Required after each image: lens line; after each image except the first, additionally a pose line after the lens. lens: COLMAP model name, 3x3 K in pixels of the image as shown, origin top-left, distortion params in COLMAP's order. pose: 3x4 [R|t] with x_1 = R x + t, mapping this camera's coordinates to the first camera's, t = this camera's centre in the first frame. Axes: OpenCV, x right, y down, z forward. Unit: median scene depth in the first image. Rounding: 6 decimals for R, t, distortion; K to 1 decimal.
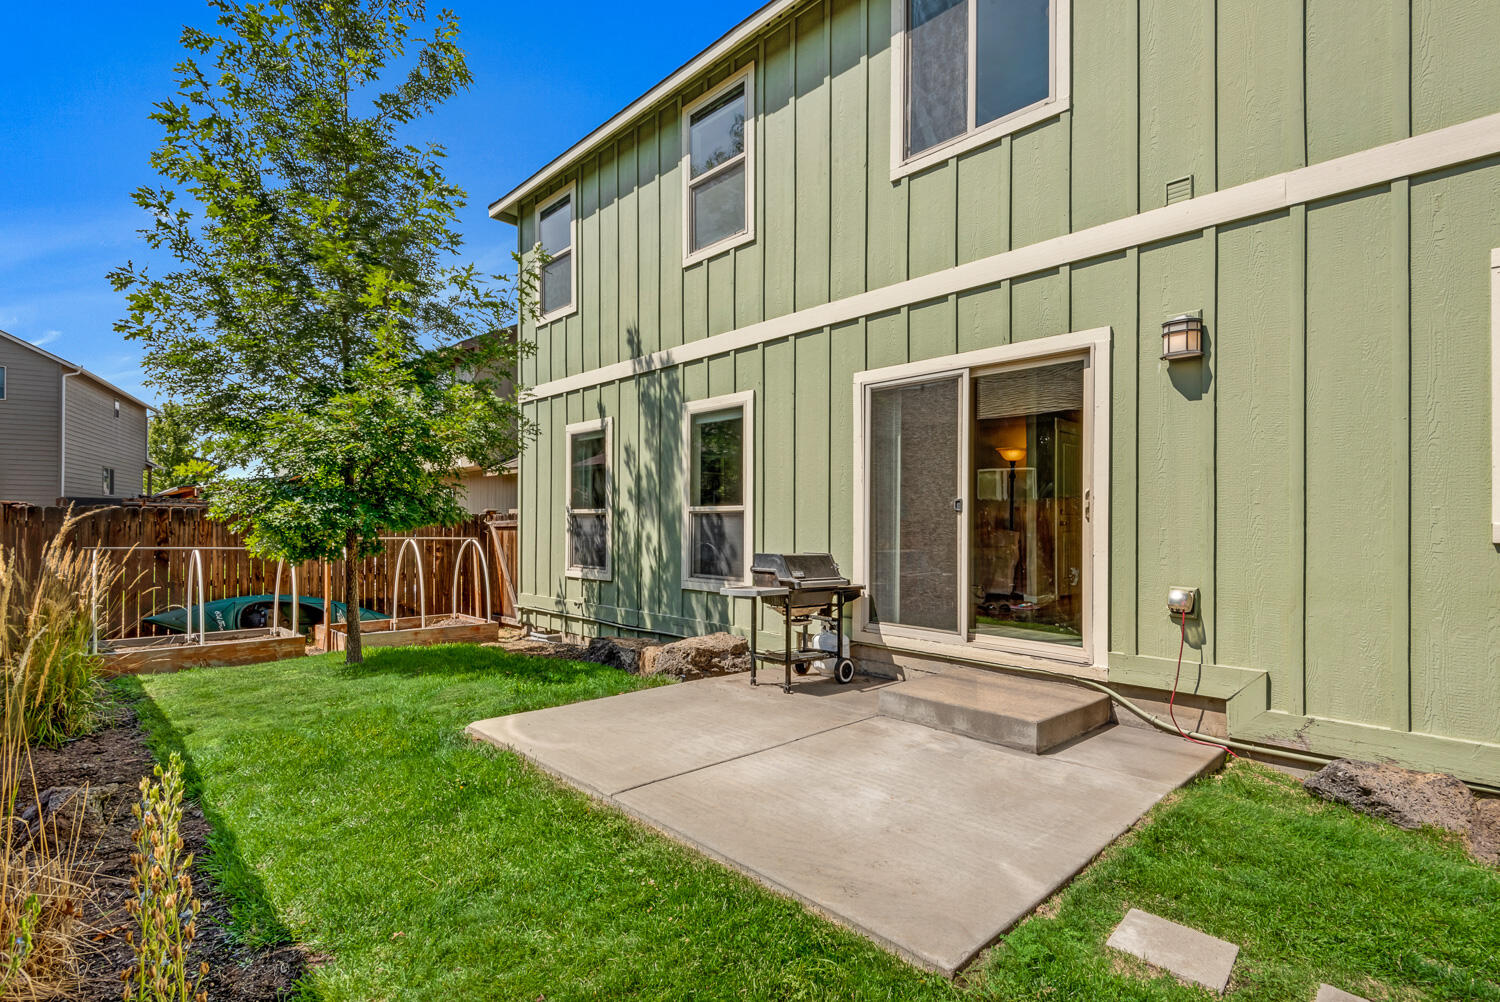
lens RADIAL K [[716.4, 0, 755.6], [0, 716.4, 531.0], [0, 0, 1]] dist [0.036391, -0.002640]
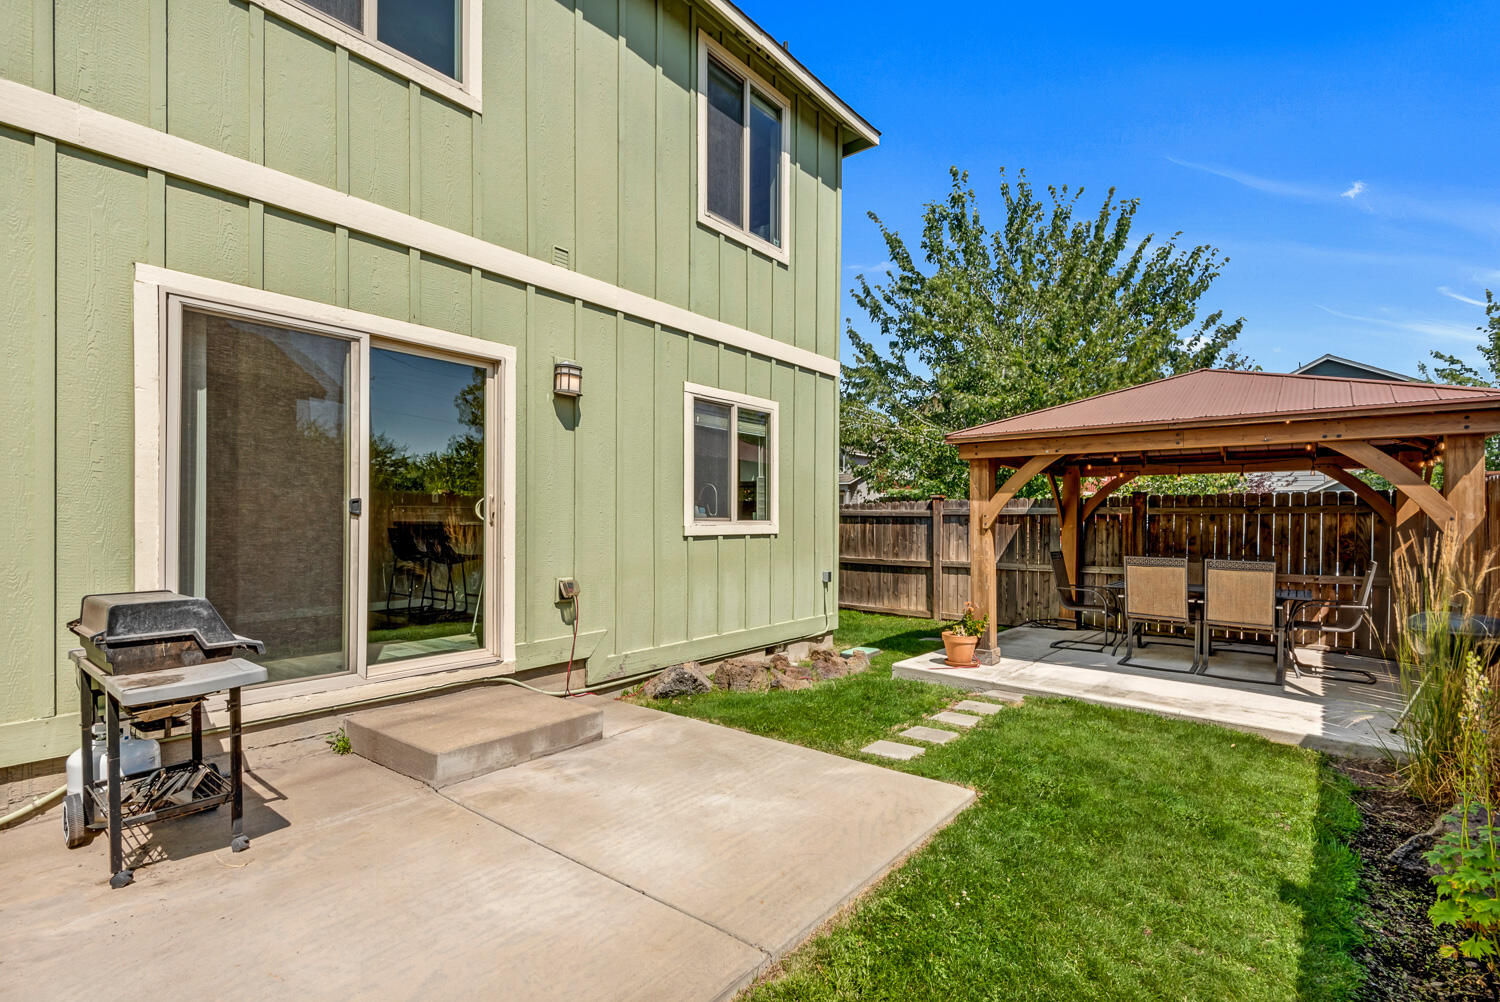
lens RADIAL K [[716.4, 0, 748.8], [0, 716.4, 510.0], [0, 0, 1]] dist [0.036391, -0.002640]
pose [[-0.123807, -0.006946, 0.992282, -0.488508], [-0.010172, 0.999932, 0.005731, -0.036232], [-0.992254, -0.009384, -0.123869, 0.602096]]
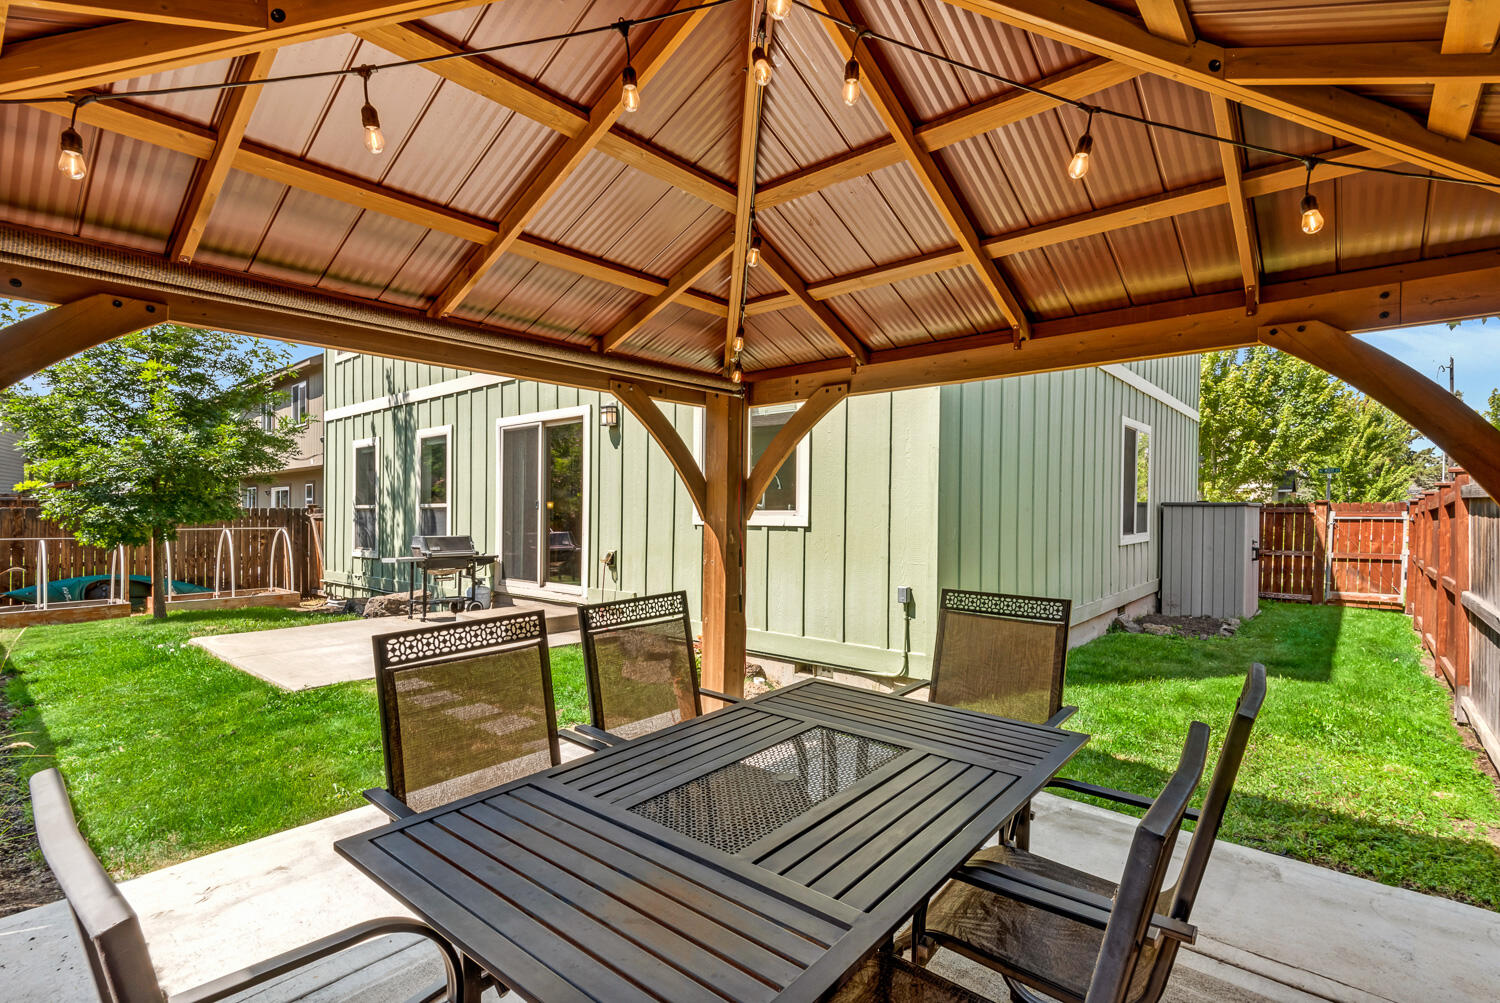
lens RADIAL K [[716.4, 0, 740.3], [0, 716.4, 515.8], [0, 0, 1]] dist [0.036391, -0.002640]
pose [[0.997377, -0.012823, 0.071238, 0.558684], [0.012683, 0.999917, 0.002420, -0.007778], [-0.071263, -0.001511, 0.997456, -0.592880]]
